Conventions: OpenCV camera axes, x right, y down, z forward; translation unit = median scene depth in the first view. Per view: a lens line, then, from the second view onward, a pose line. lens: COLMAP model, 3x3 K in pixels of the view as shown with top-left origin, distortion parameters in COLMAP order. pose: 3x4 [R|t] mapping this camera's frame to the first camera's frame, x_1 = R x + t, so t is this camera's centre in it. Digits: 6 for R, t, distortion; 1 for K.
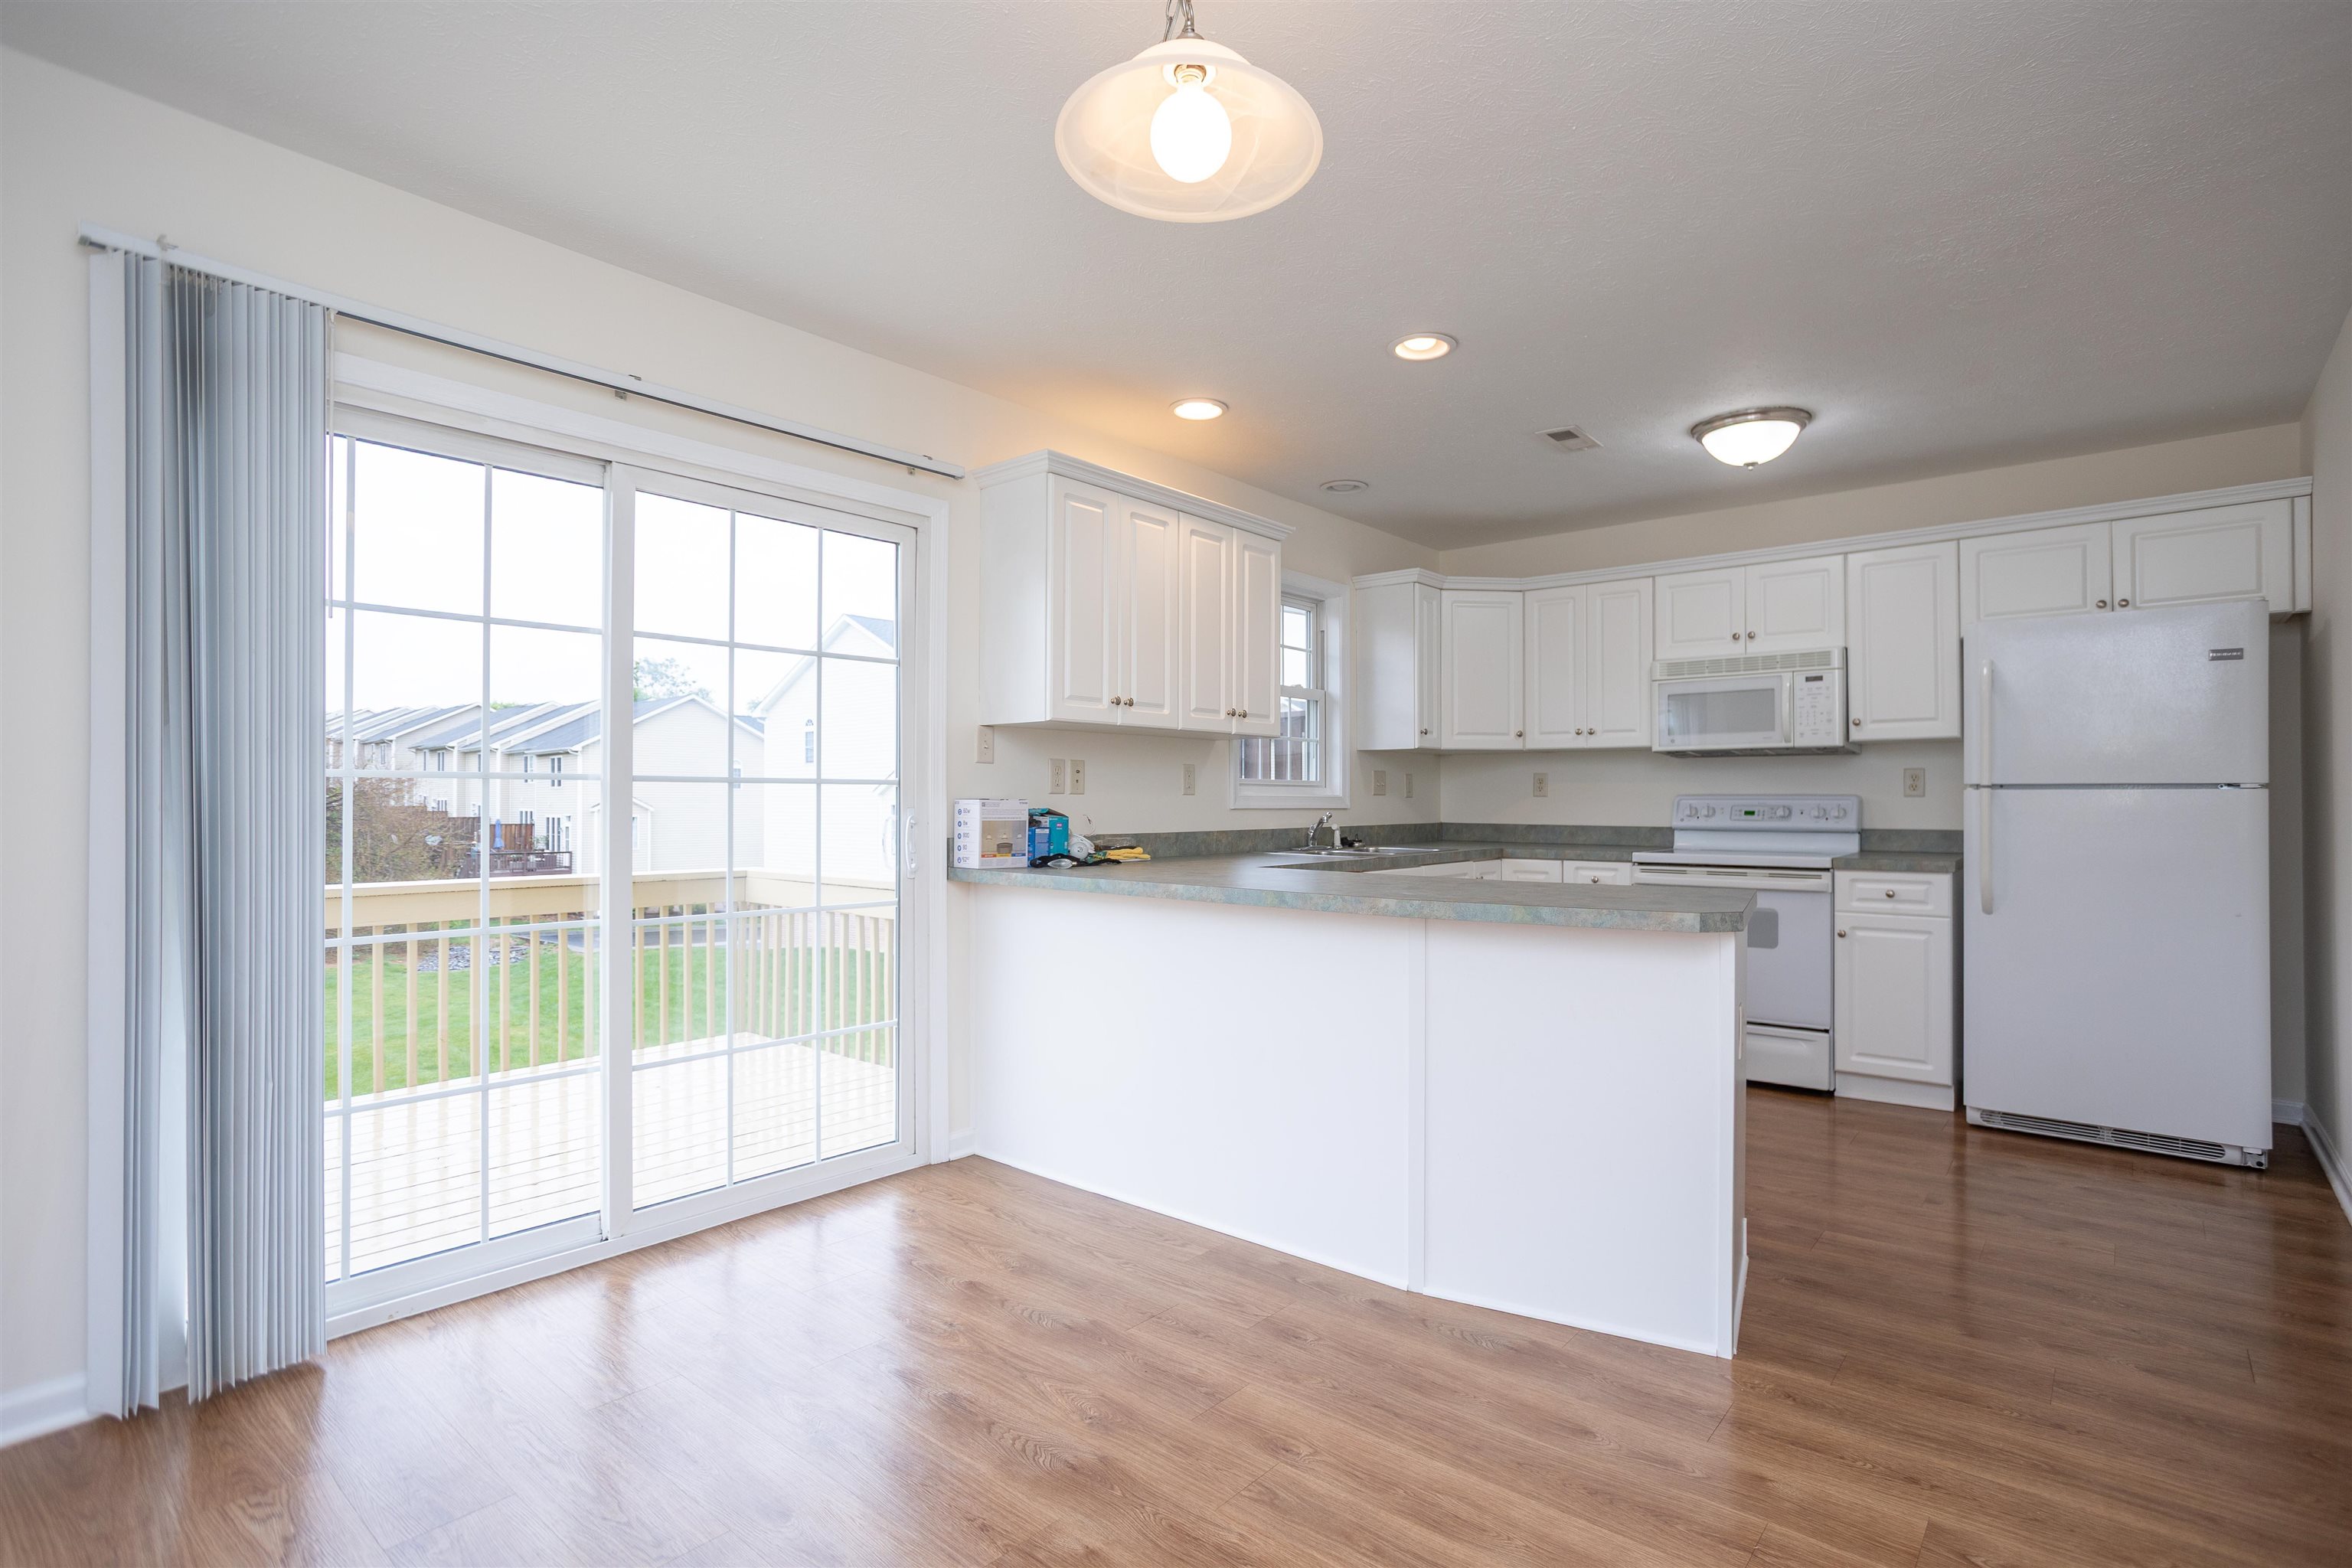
lens RADIAL K [[1137.2, 0, 1212.0], [0, 1137.2, 789.0], [0, 0, 1]] dist [-0.042671, 0.029119]
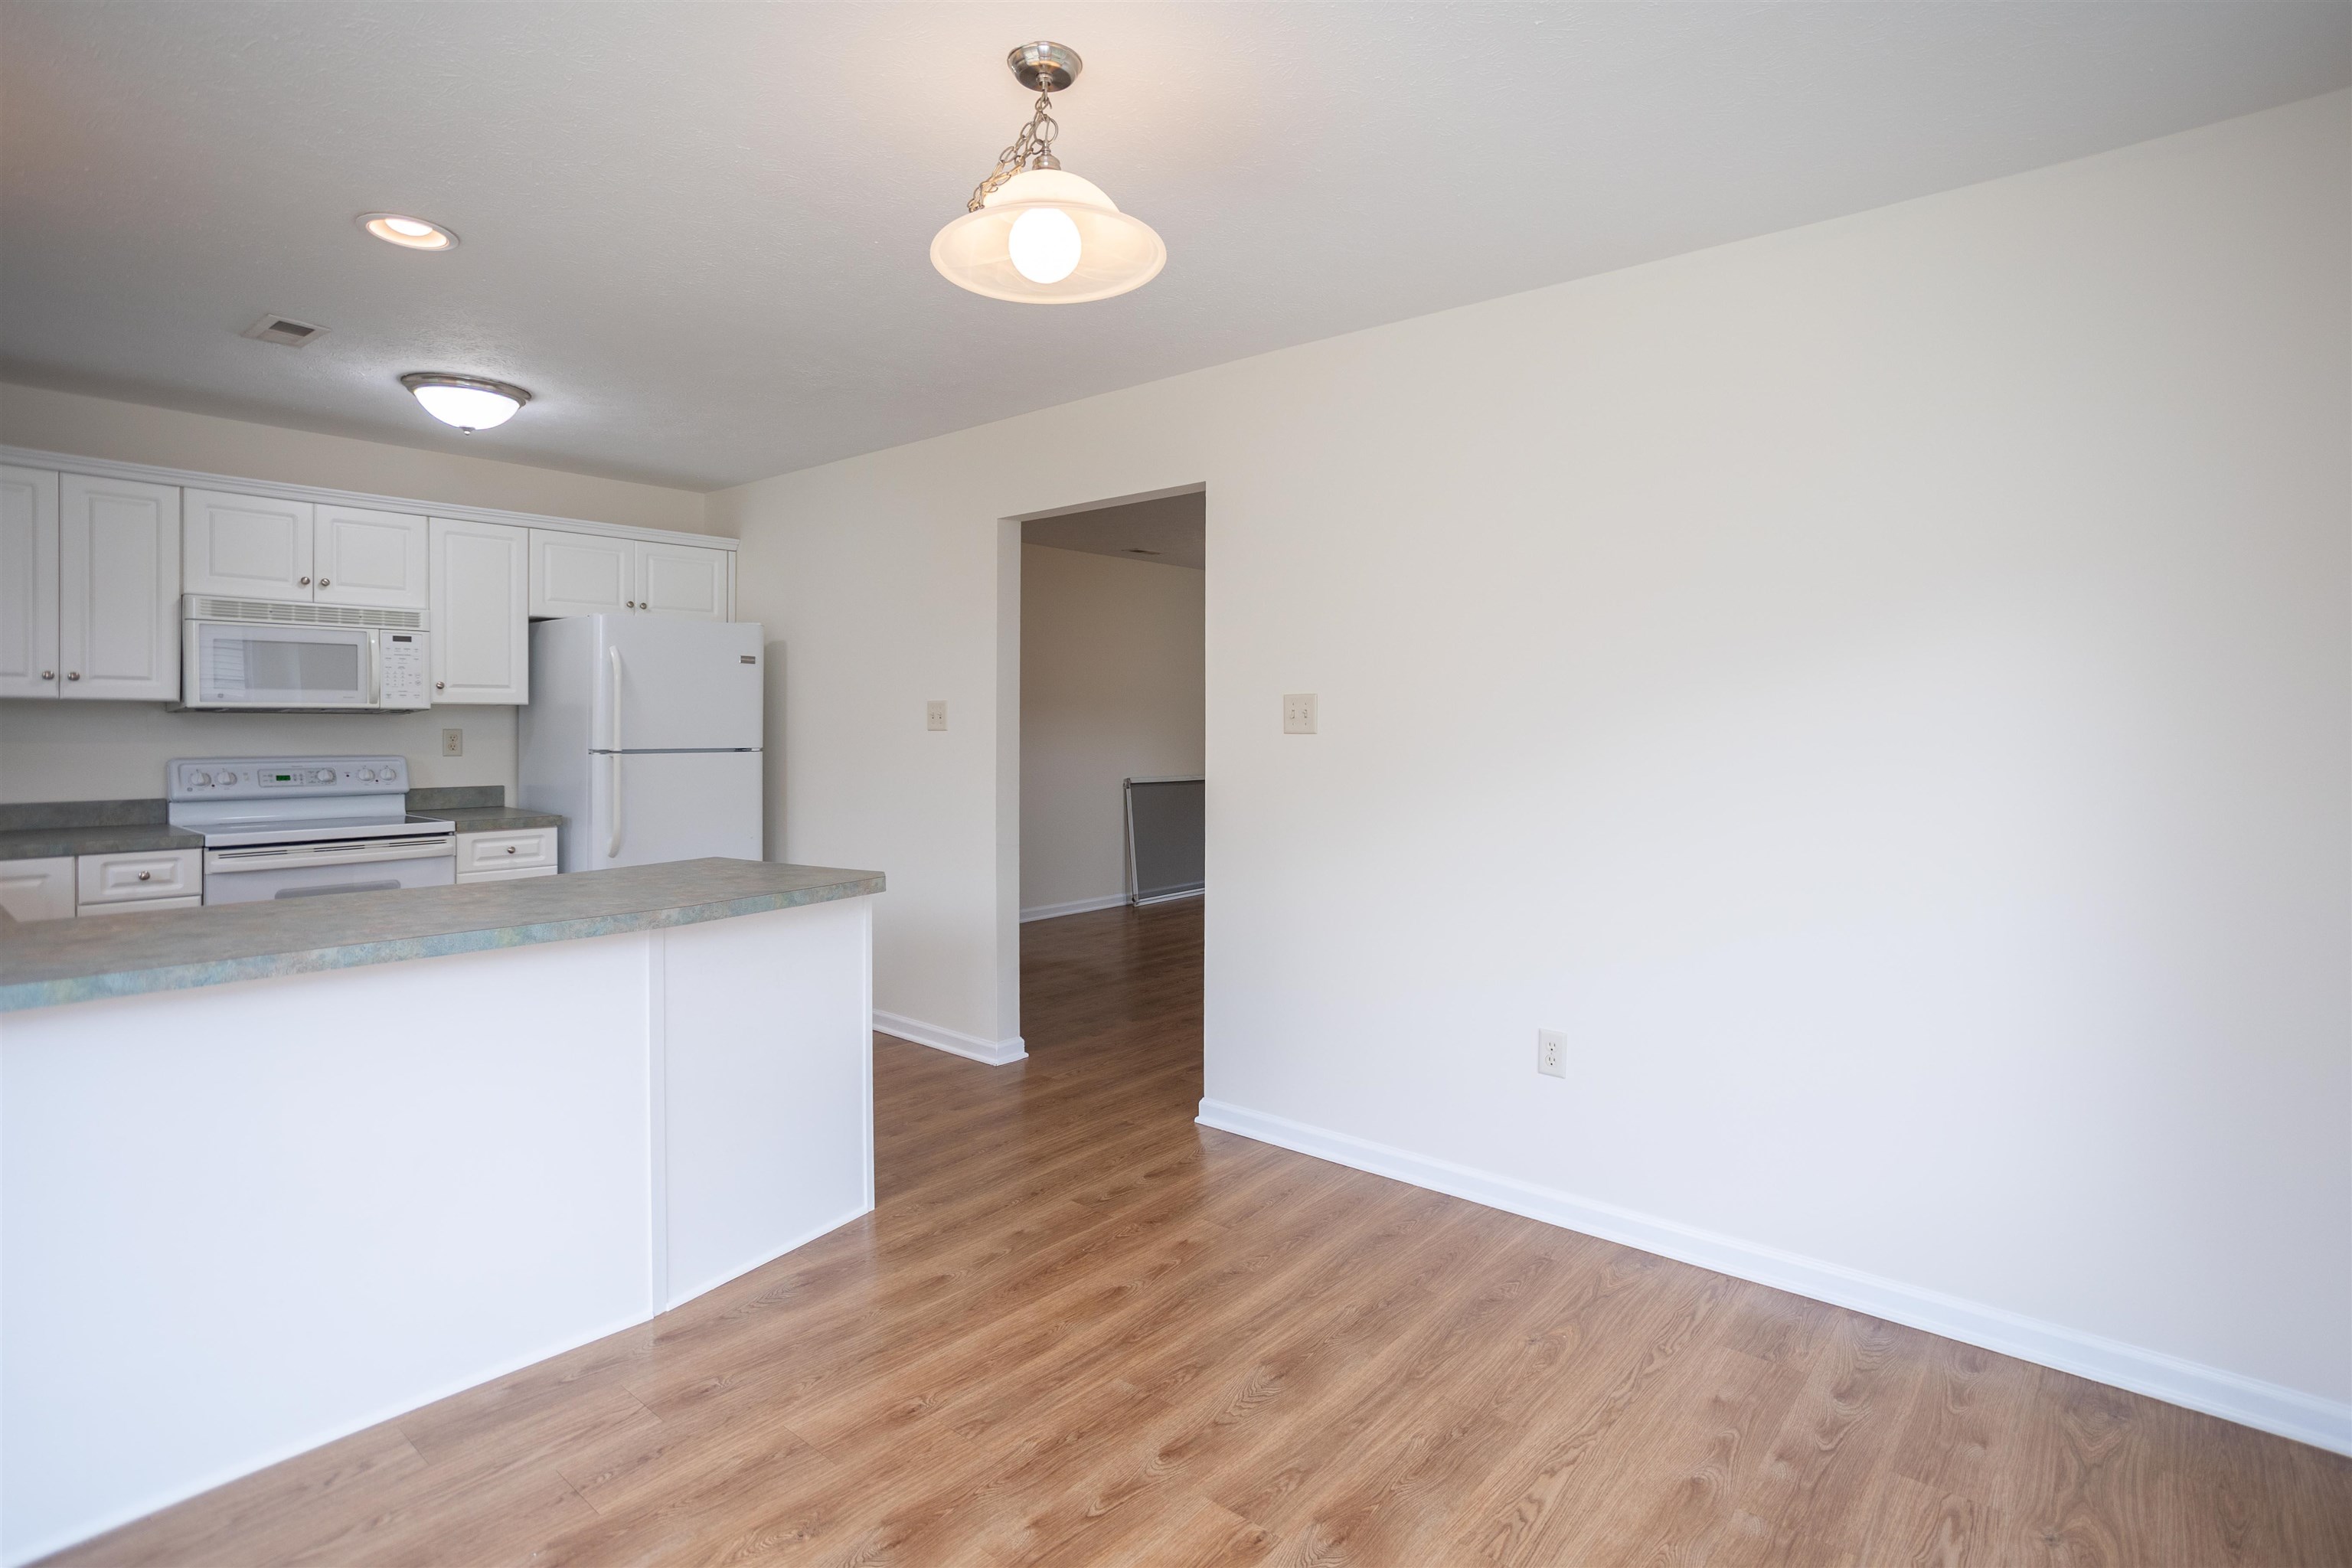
lens RADIAL K [[1149.6, 0, 1167.0], [0, 1149.6, 723.6], [0, 0, 1]] dist [0.000786, 0.000608]
pose [[0.040613, -0.001534, 0.999174, -0.425058], [-0.013994, 0.999900, 0.002104, -0.035408], [-0.999077, -0.014068, 0.040587, 0.292631]]
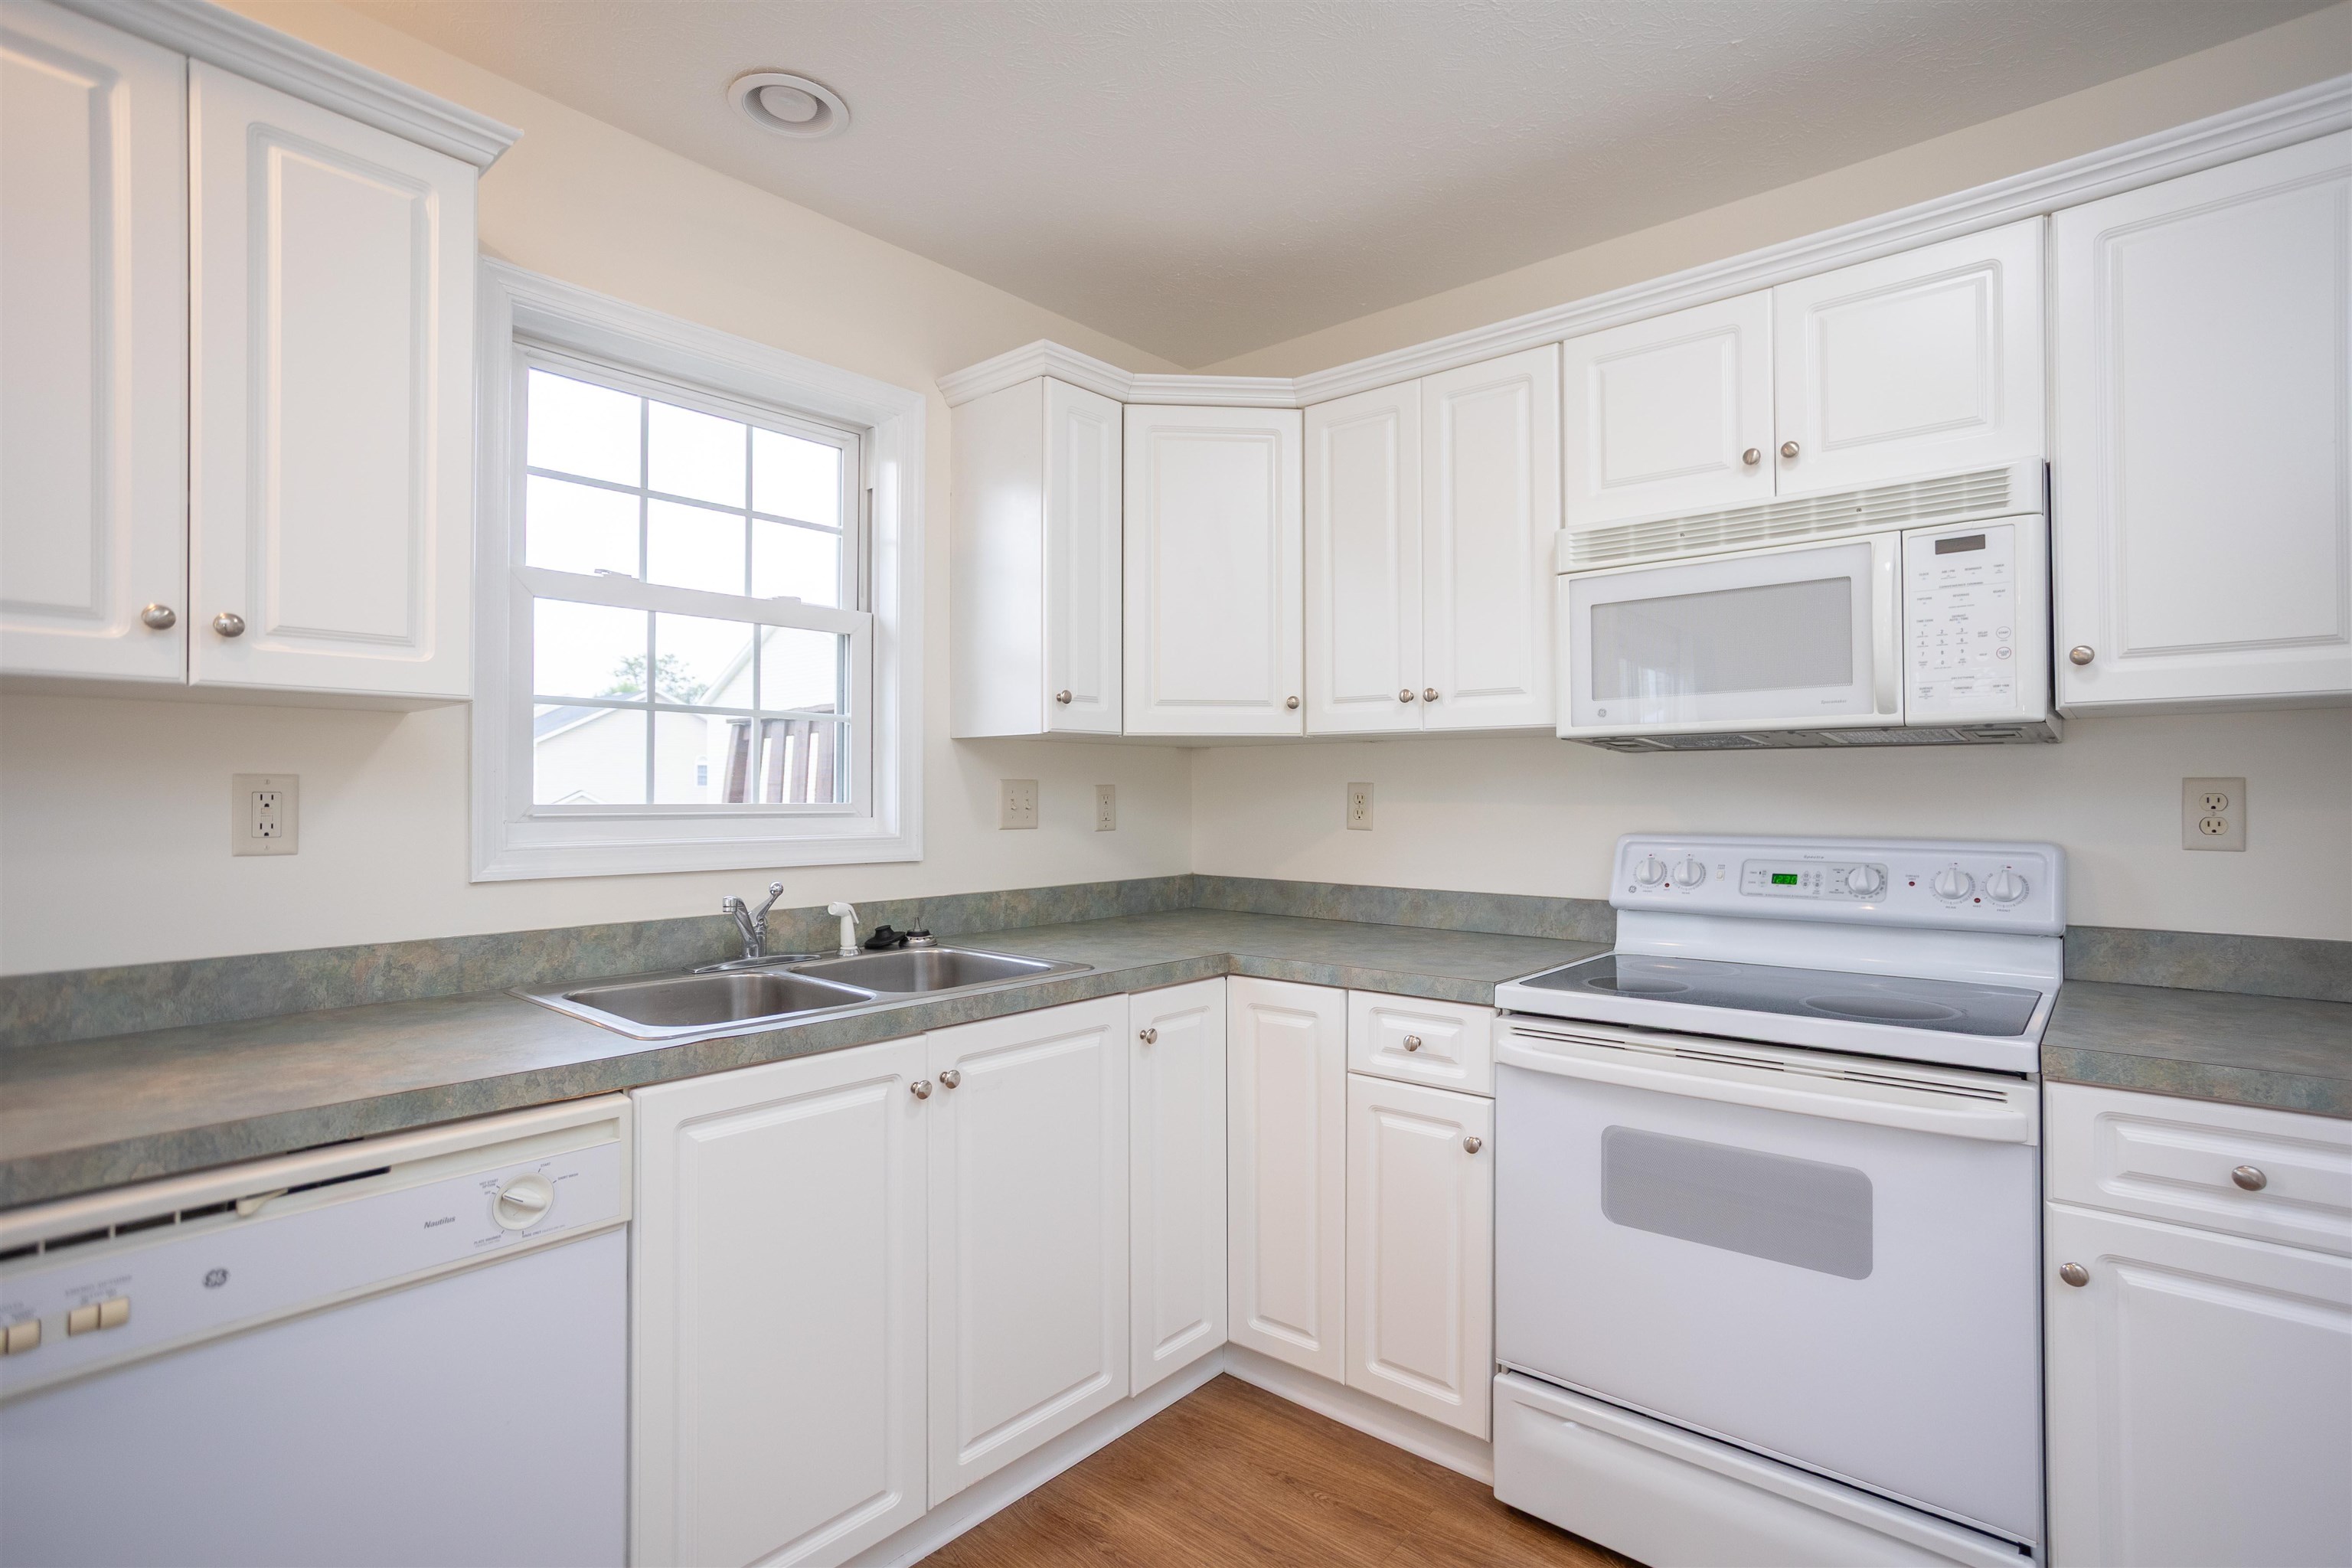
lens RADIAL K [[1135.3, 0, 1193.3], [0, 1135.3, 786.4], [0, 0, 1]] dist [-0.041676, 0.029557]
pose [[0.999681, -0.001821, -0.025208, 0.279832], [0.001890, 0.999995, 0.002717, -0.017178], [0.025203, -0.002764, 0.999679, 0.603641]]
